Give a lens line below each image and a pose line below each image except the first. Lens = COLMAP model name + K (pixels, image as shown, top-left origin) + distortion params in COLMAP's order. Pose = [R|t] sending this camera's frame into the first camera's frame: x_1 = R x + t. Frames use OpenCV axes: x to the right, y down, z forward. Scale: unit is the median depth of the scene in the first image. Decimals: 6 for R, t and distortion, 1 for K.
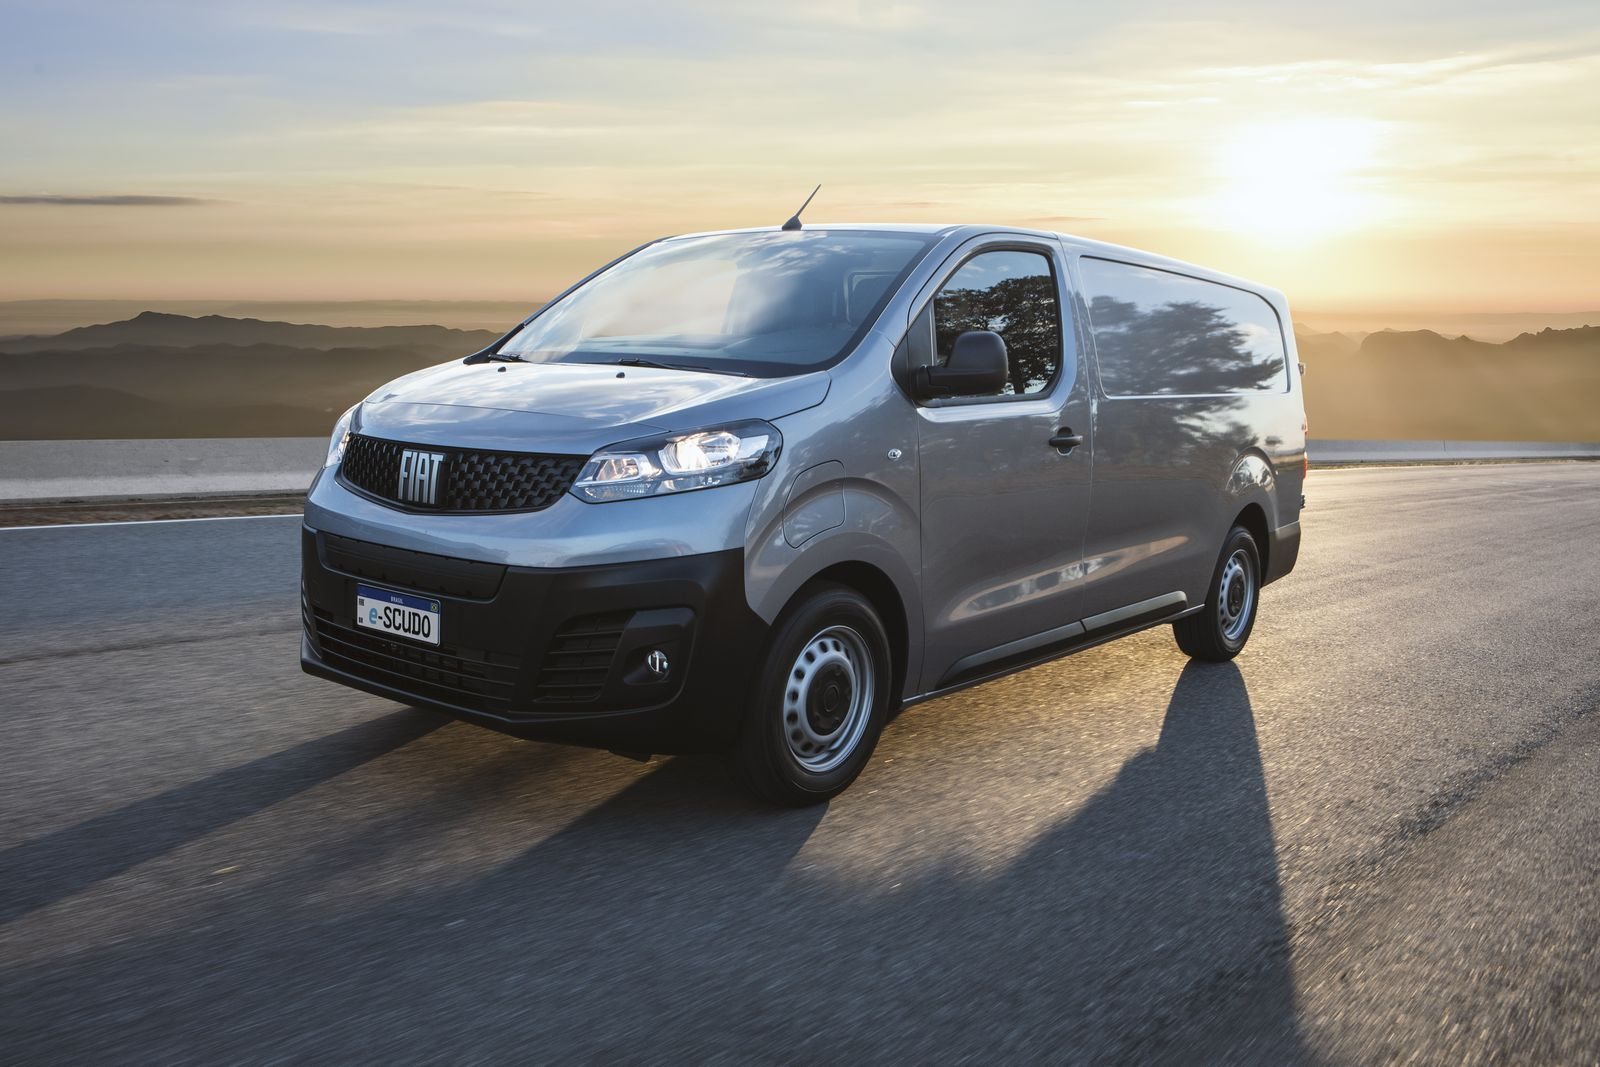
lens RADIAL K [[1414.9, 0, 799.3], [0, 1414.9, 537.4], [0, 0, 1]] dist [0.001510, 0.001175]
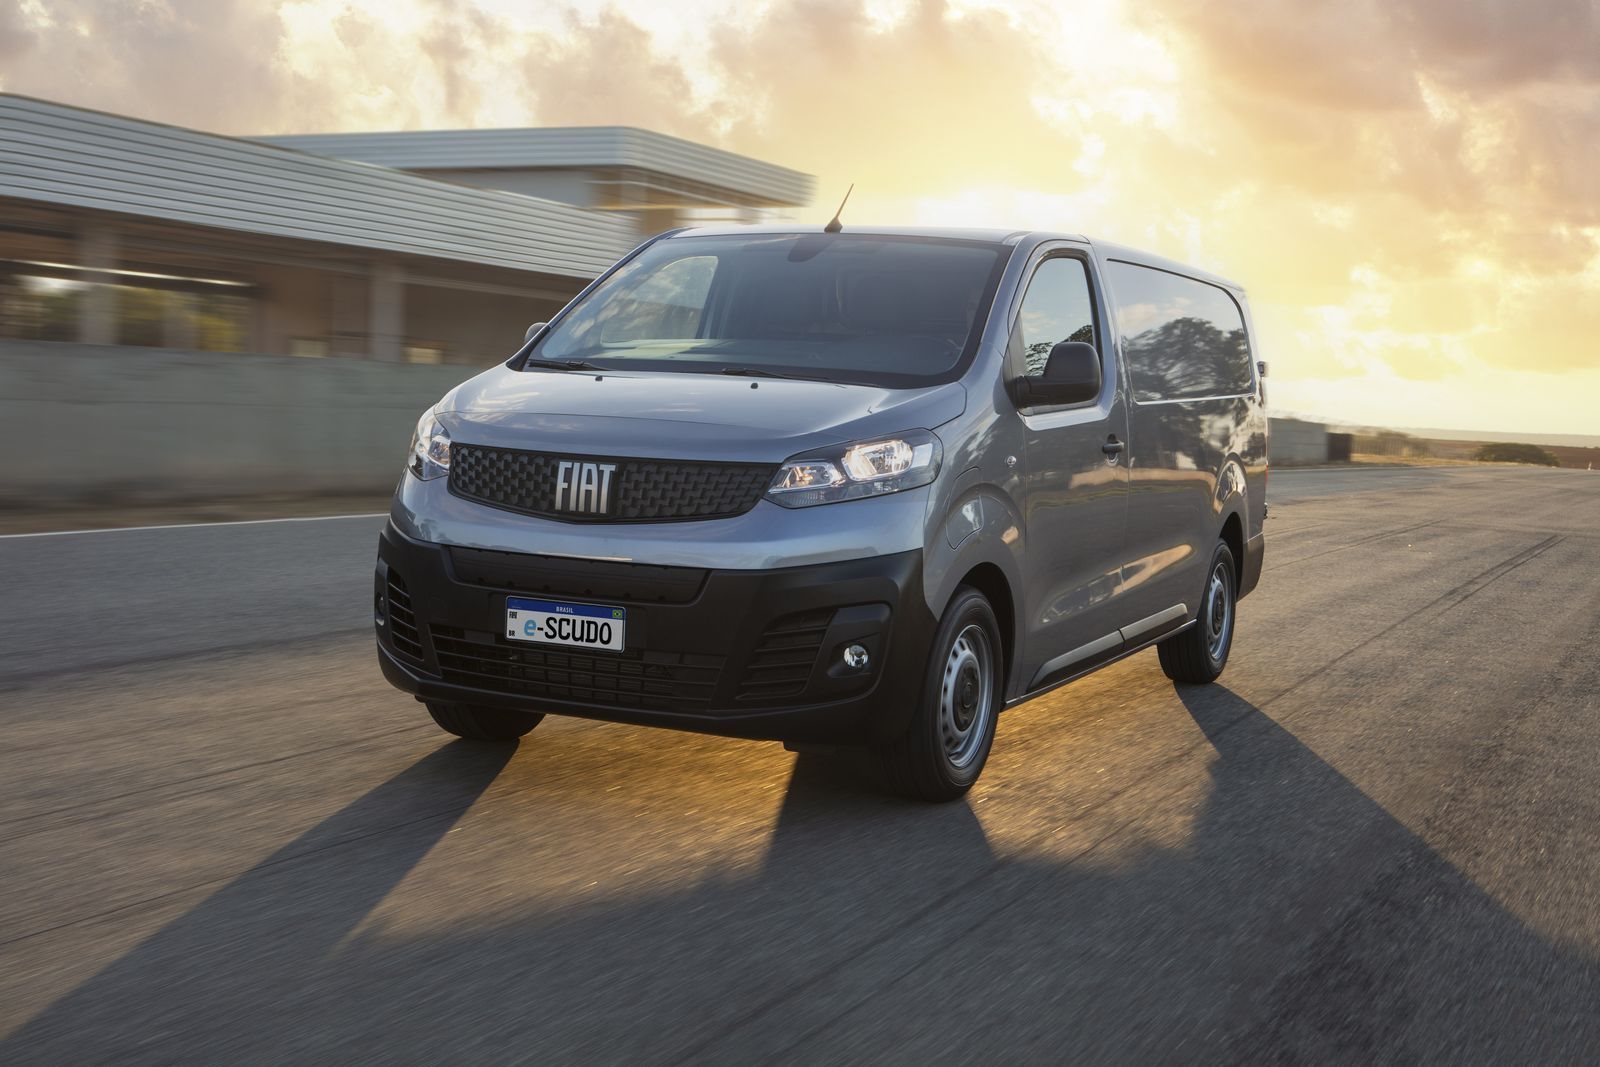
lens RADIAL K [[2192.1, 0, 806.2], [0, 2192.1, 531.0], [0, 0, 1]] dist [0.047186, 0.000000]
pose [[0.970742, -0.016954, 0.239524, -0.490489], [0.024616, 0.999275, -0.029031, 0.037825], [-0.238858, 0.034078, 0.970456, -0.557198]]
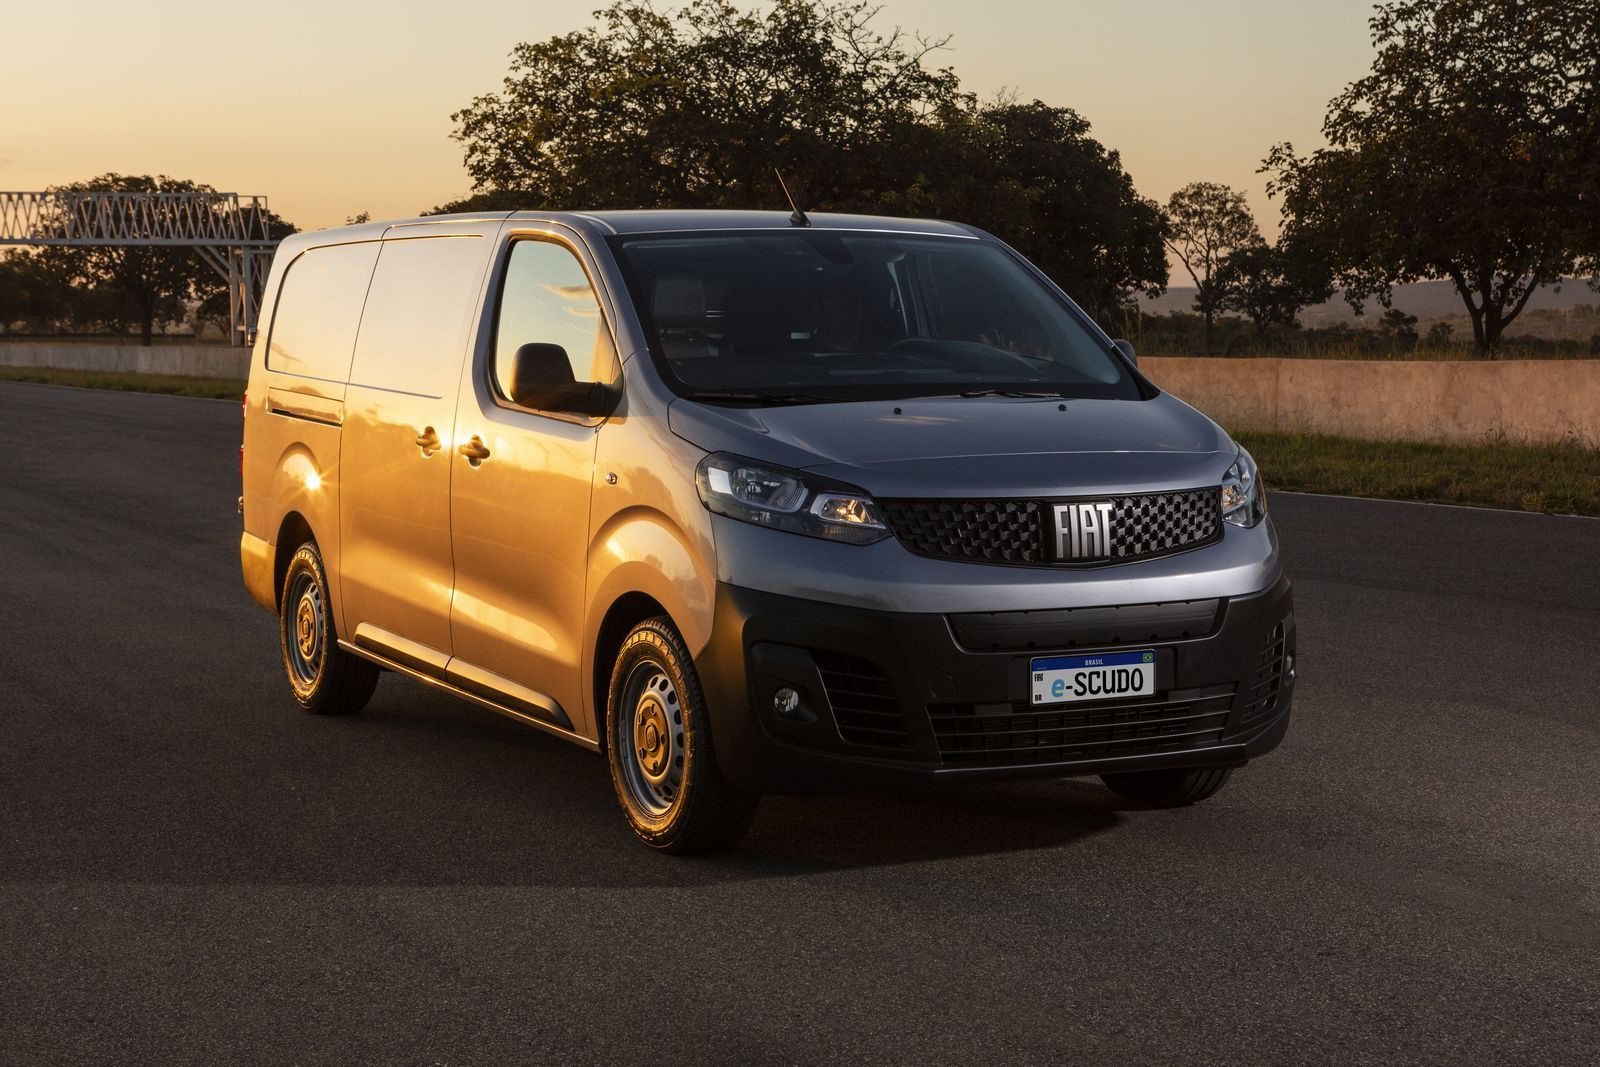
lens RADIAL K [[2877.7, 0, 804.1], [0, 2877.7, 538.4], [0, 0, 1]] dist [0.138462, 0.000000]
pose [[0.385047, -0.114176, 0.915807, -2.106410], [0.129708, 0.989163, 0.068787, -0.194344], [-0.913737, 0.092301, 0.395684, 0.409717]]
